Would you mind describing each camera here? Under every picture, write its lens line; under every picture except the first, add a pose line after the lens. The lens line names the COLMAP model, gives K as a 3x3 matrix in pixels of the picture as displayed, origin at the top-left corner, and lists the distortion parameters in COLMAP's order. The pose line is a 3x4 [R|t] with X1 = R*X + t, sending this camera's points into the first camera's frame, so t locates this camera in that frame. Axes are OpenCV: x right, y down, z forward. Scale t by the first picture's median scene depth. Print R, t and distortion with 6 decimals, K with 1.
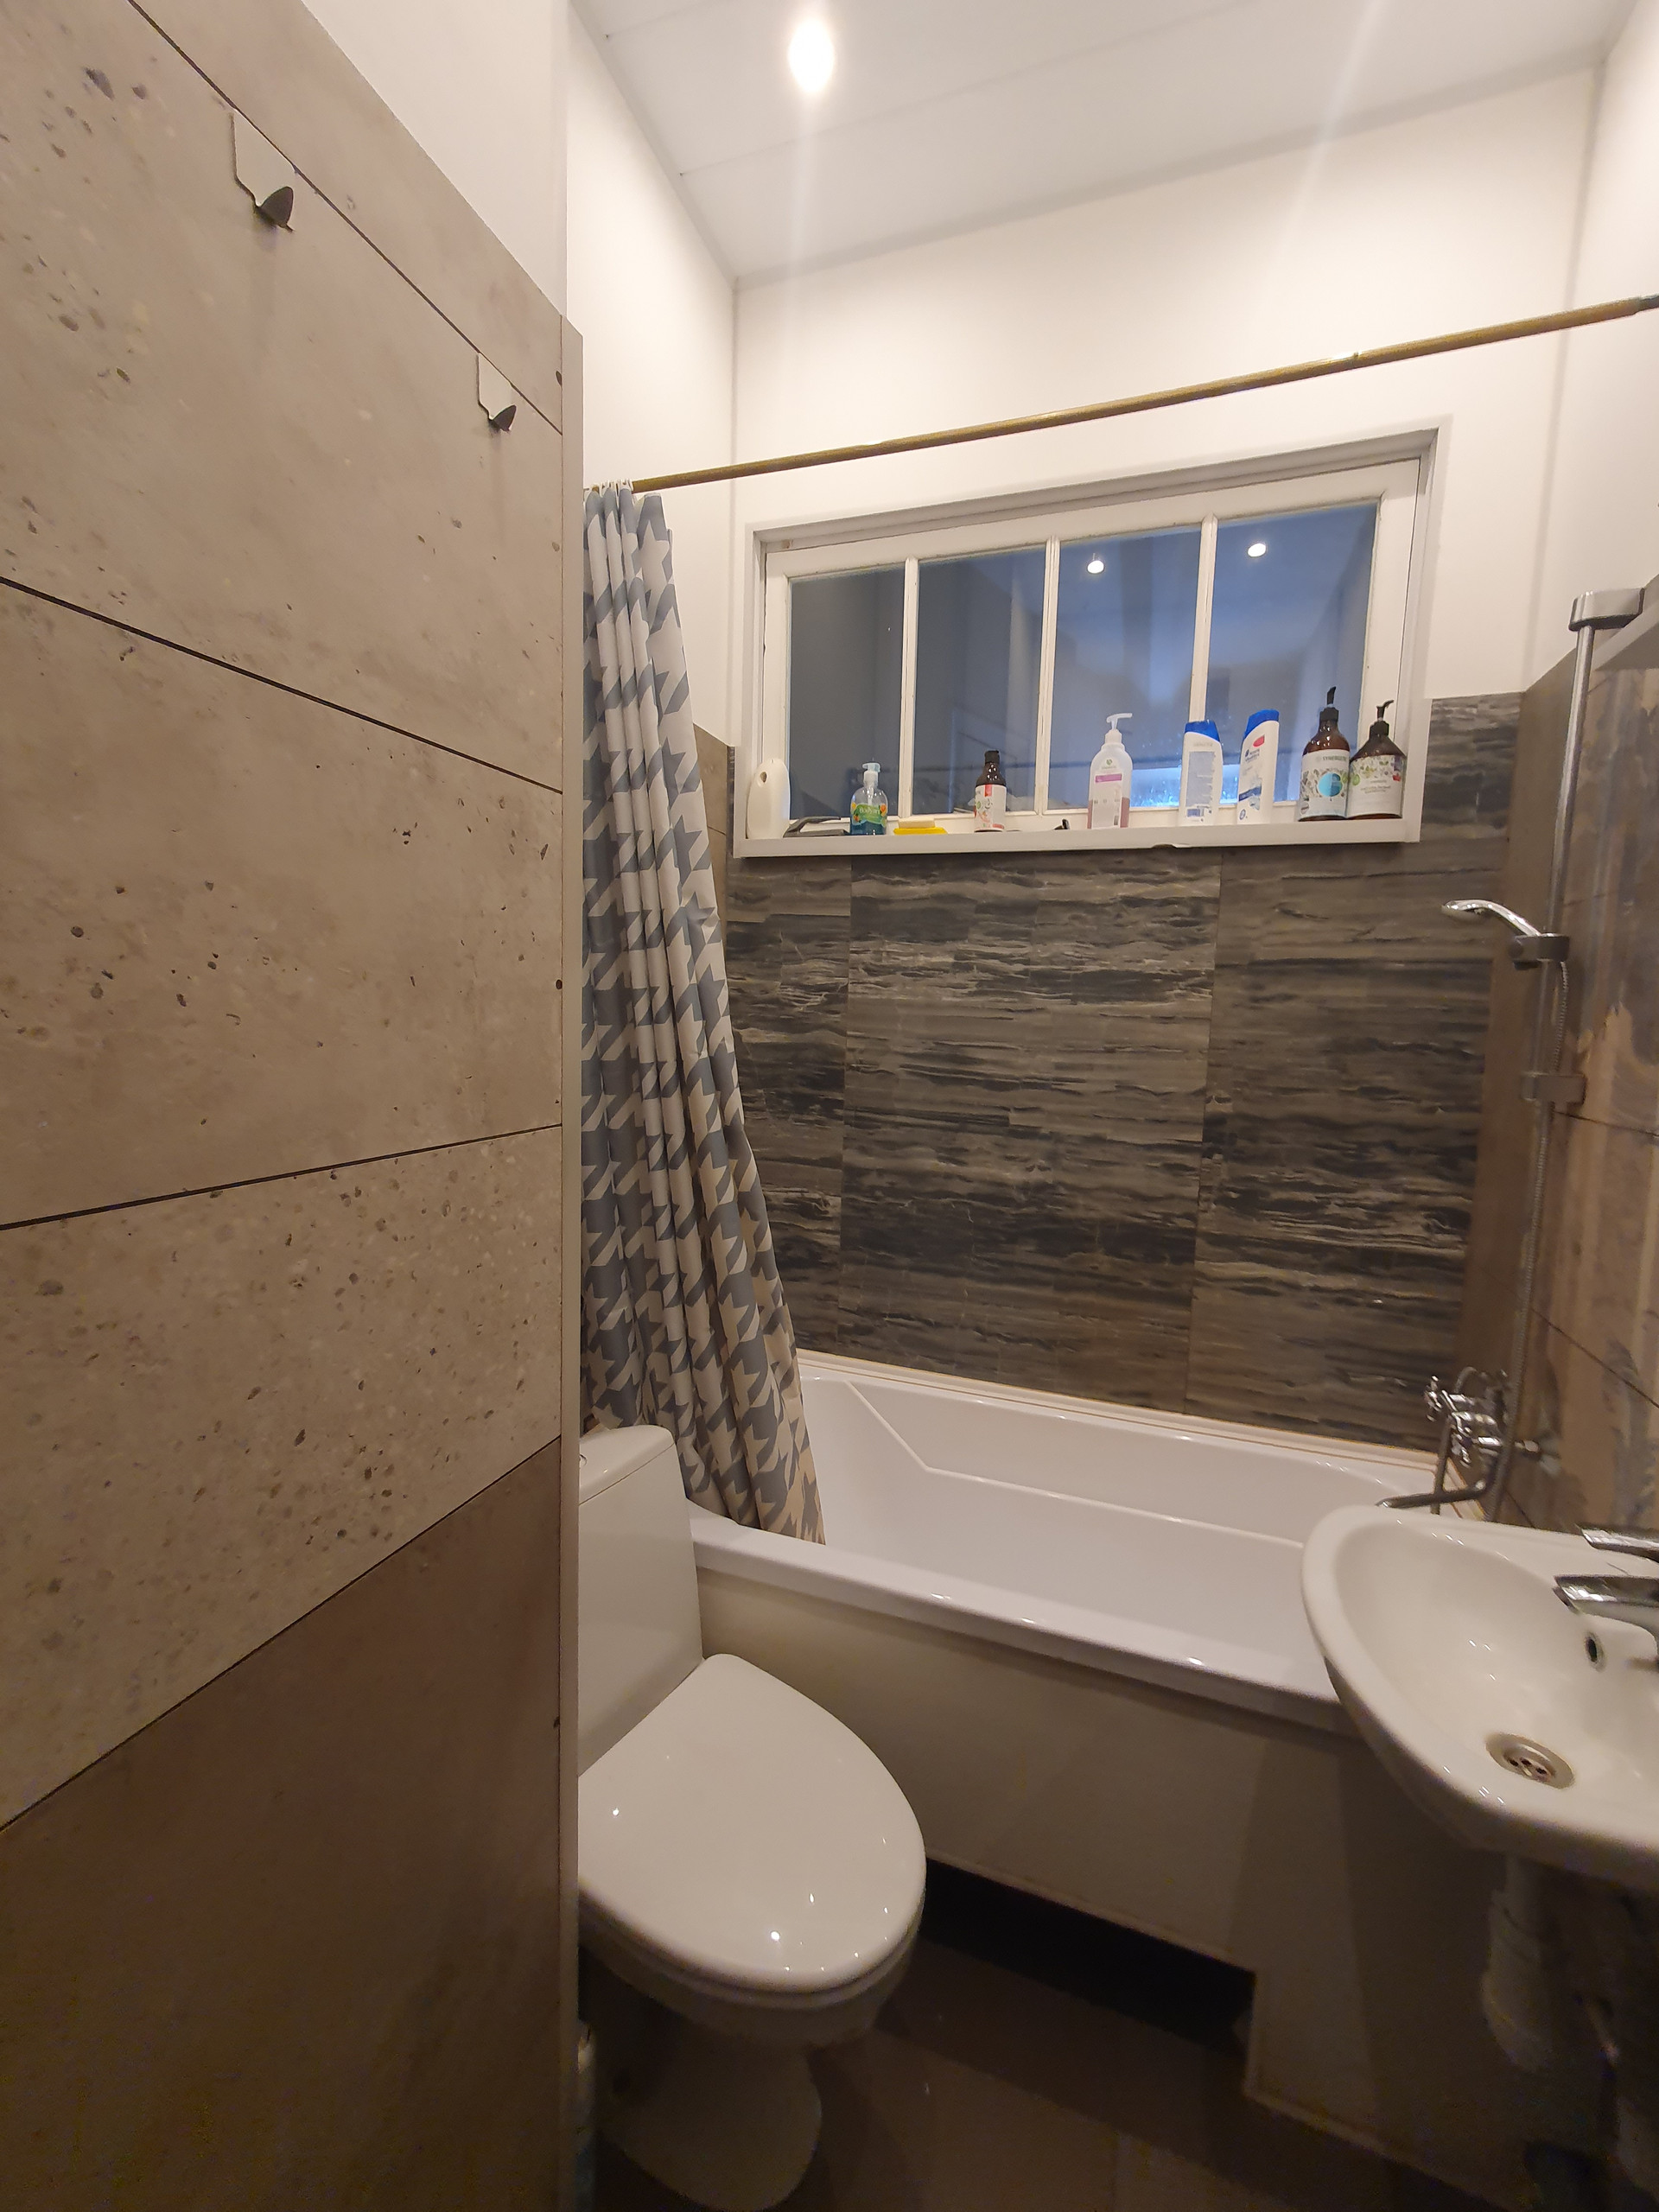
lens RADIAL K [[875.0, 0, 843.9], [0, 875.0, 1090.2], [0, 0, 1]] dist [0.008028, -0.001994]
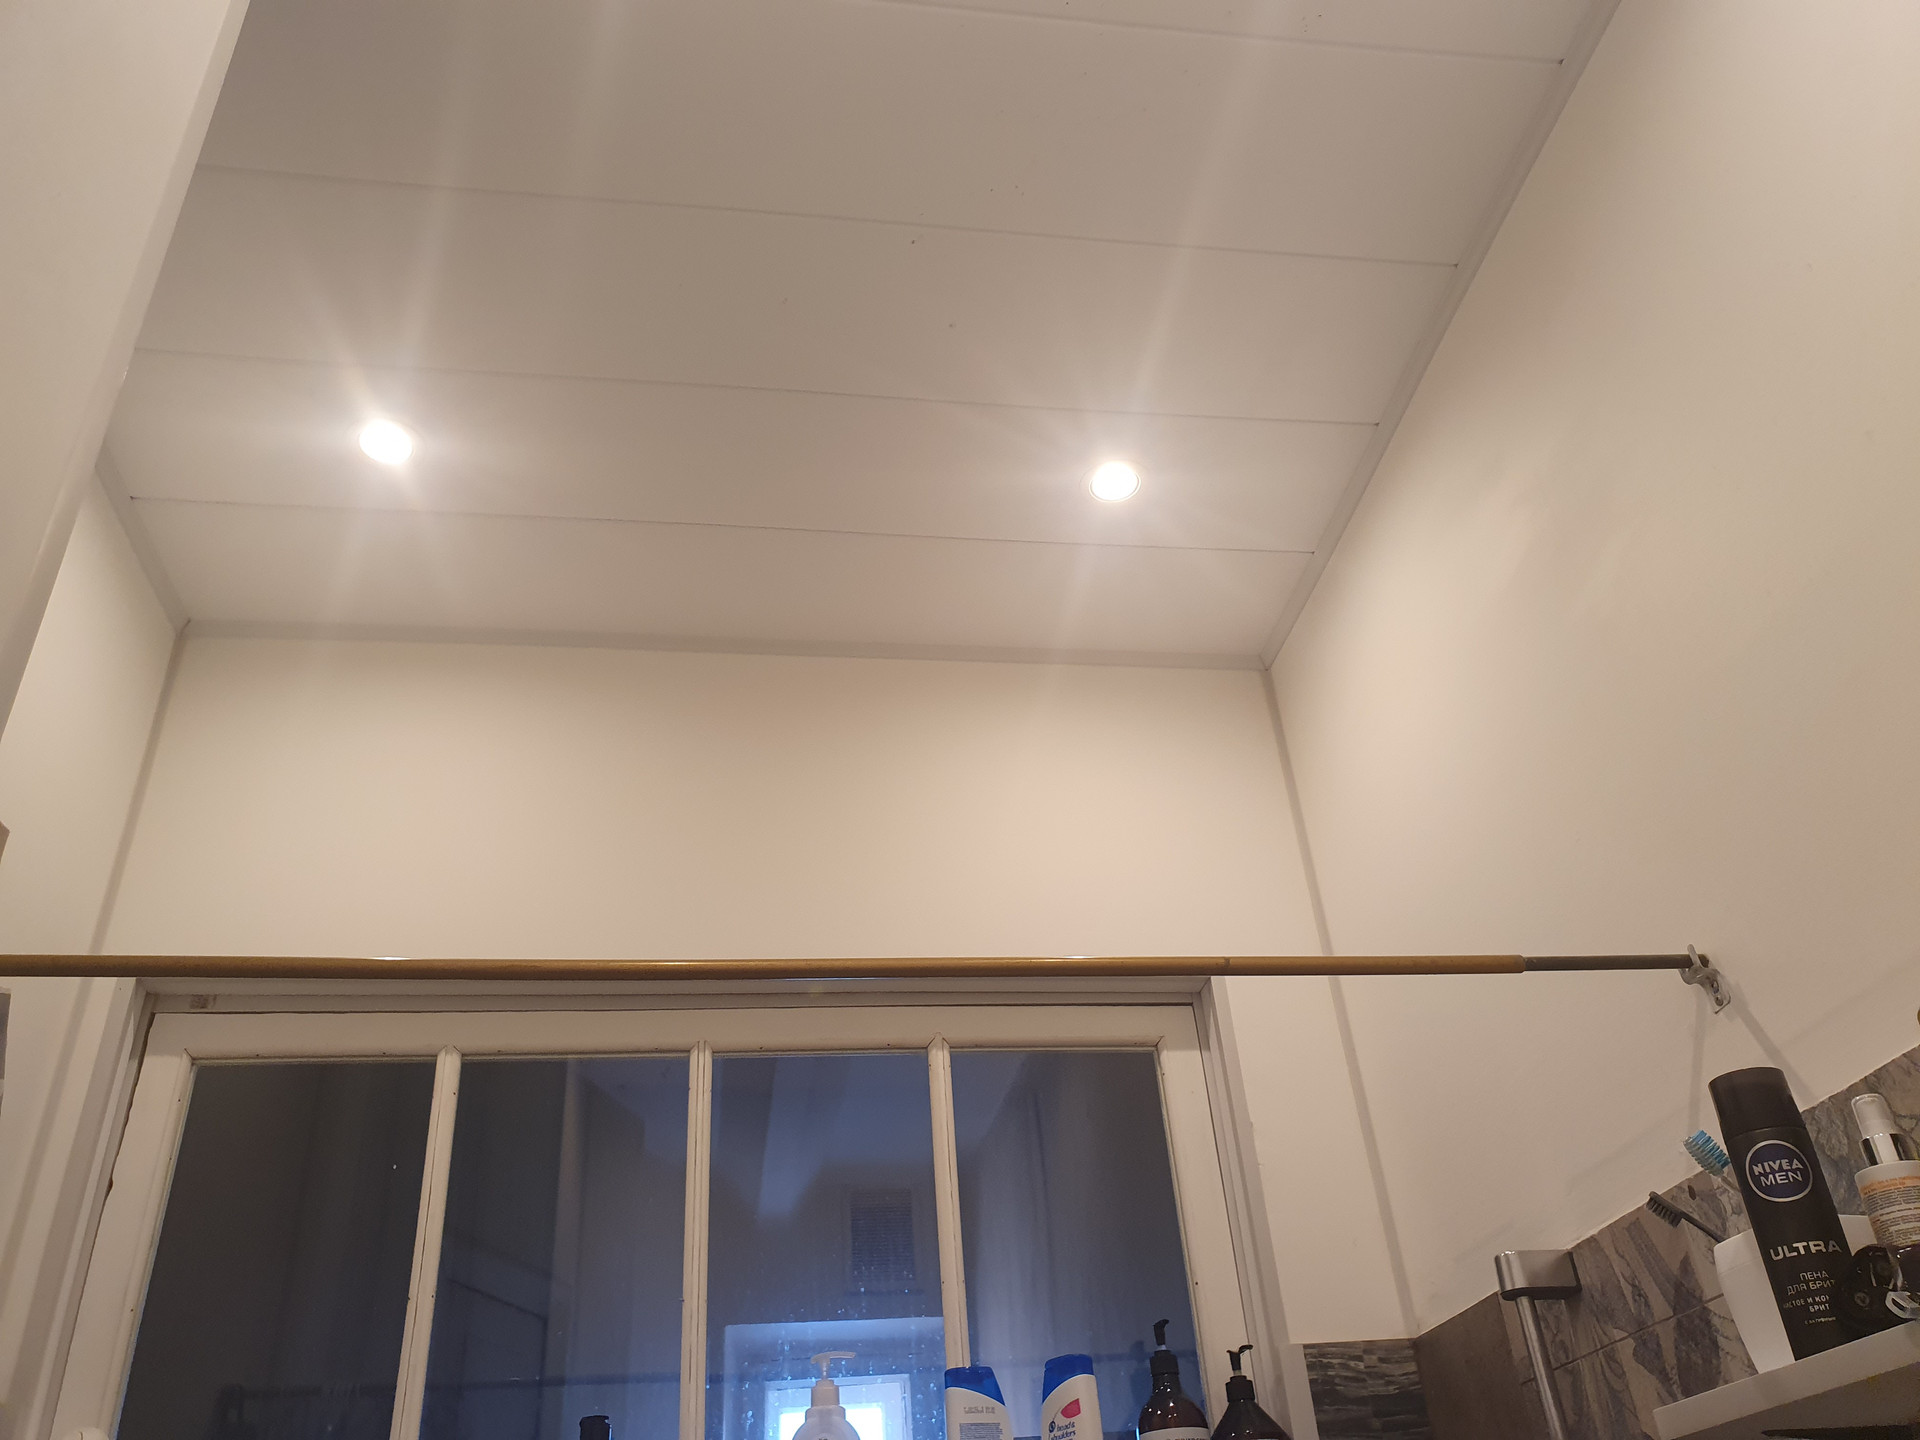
lens RADIAL K [[1491.3, 0, 974.6], [0, 1491.3, 713.7], [0, 0, 1]] dist [0.008143, 0.016876]
pose [[0.883440, 0.173384, 0.435284, -0.090056], [0.145922, 0.780996, -0.607249, -0.161977], [-0.445242, 0.599986, 0.664663, 0.094258]]
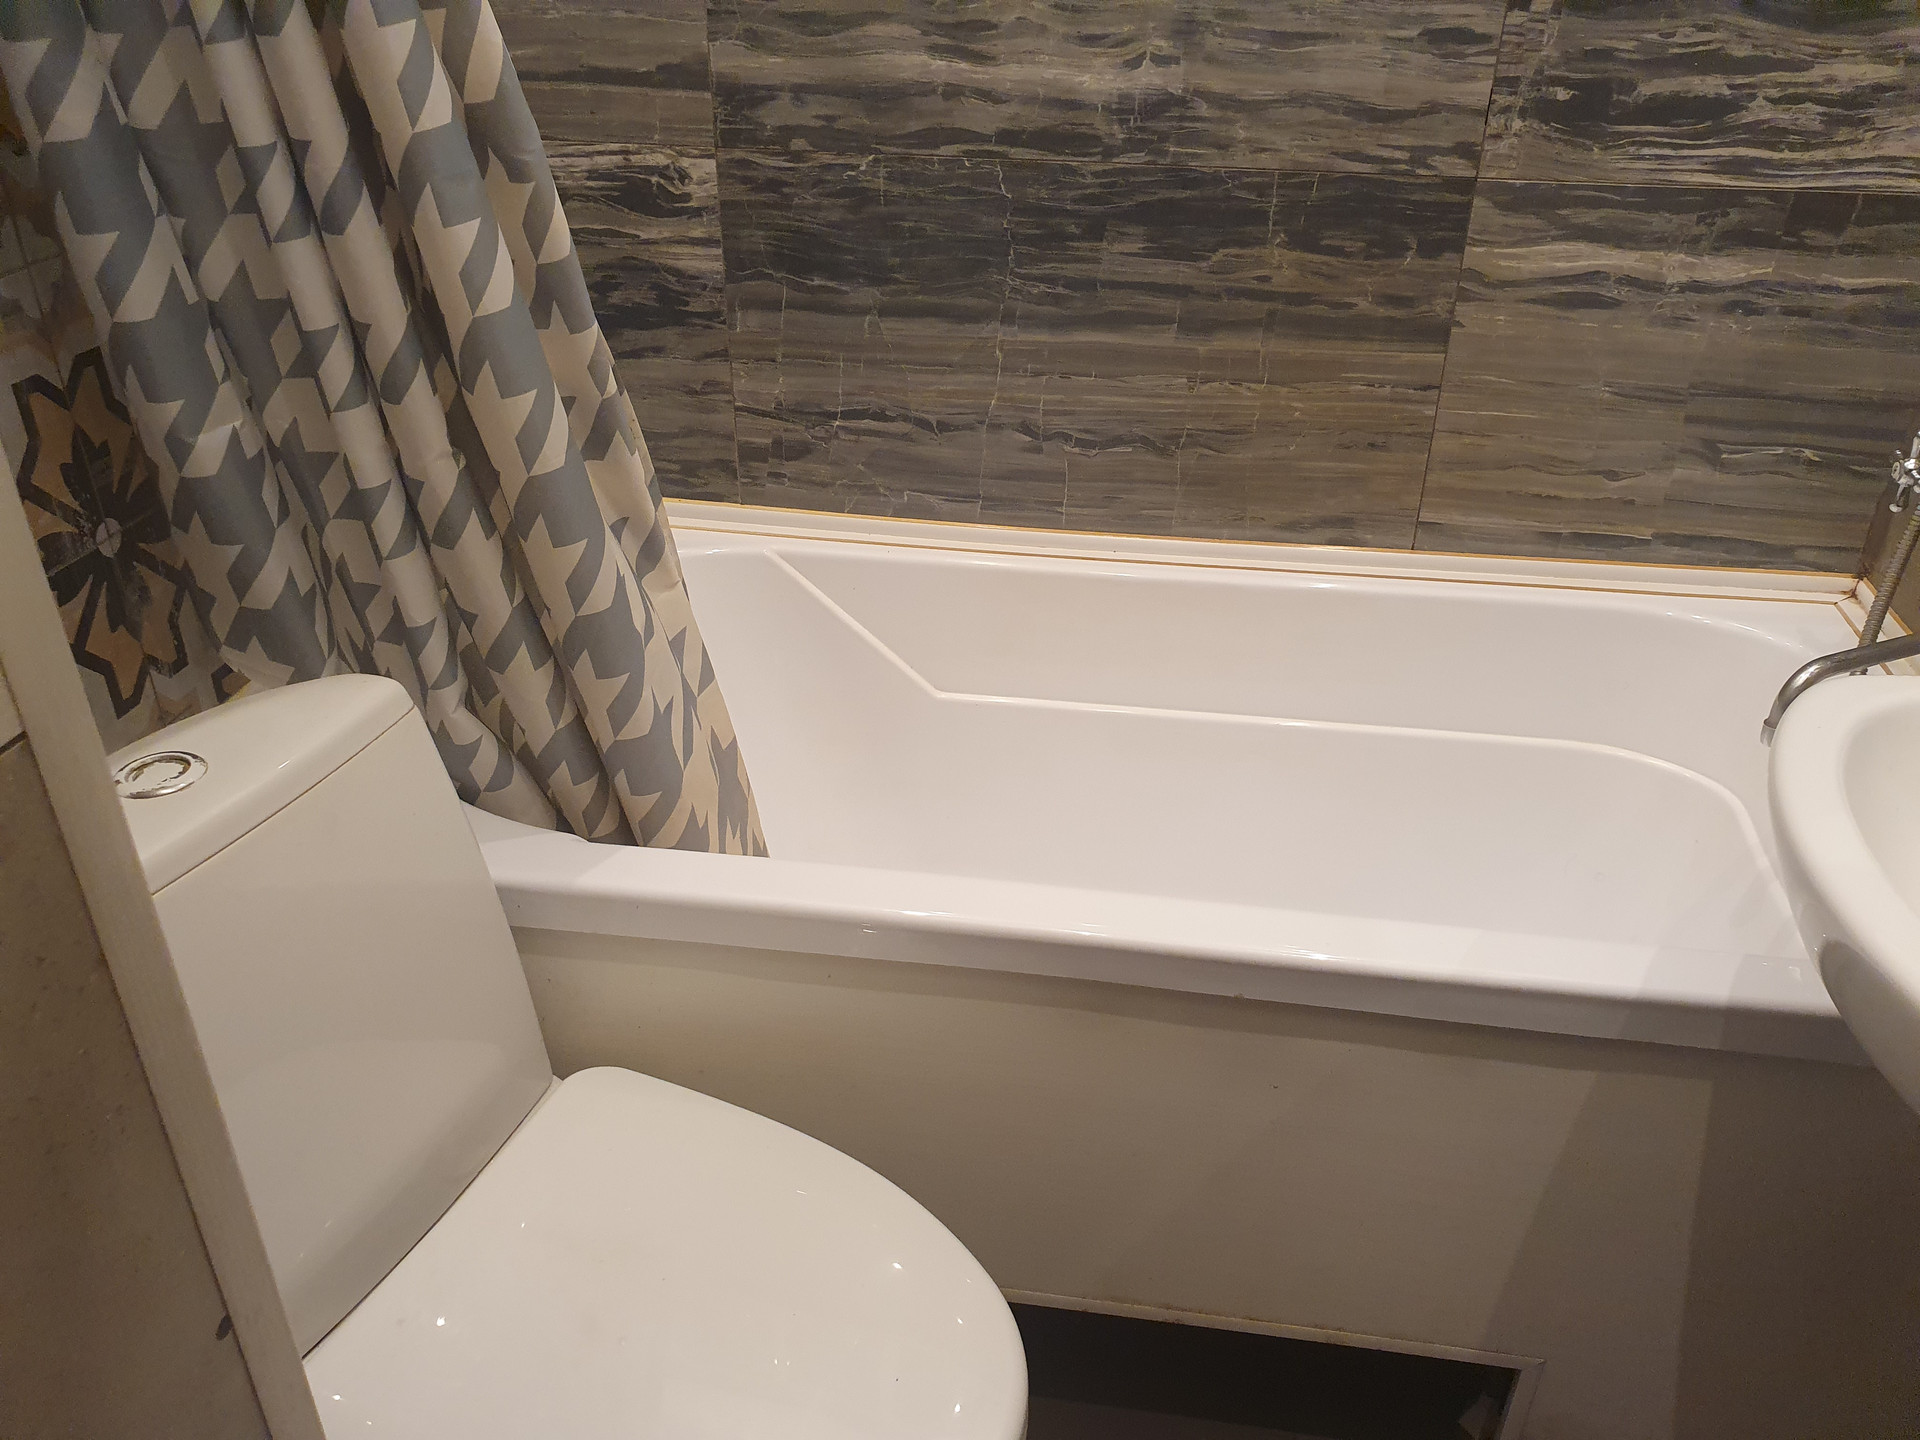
lens RADIAL K [[1491.3, 0, 980.1], [0, 1491.3, 731.2], [0, 0, 1]] dist [0.008143, 0.016876]
pose [[0.982507, -0.108455, 0.151387, -0.021254], [0.034340, 0.904488, 0.425115, 0.079053], [-0.183034, -0.412480, 0.892390, 0.206437]]
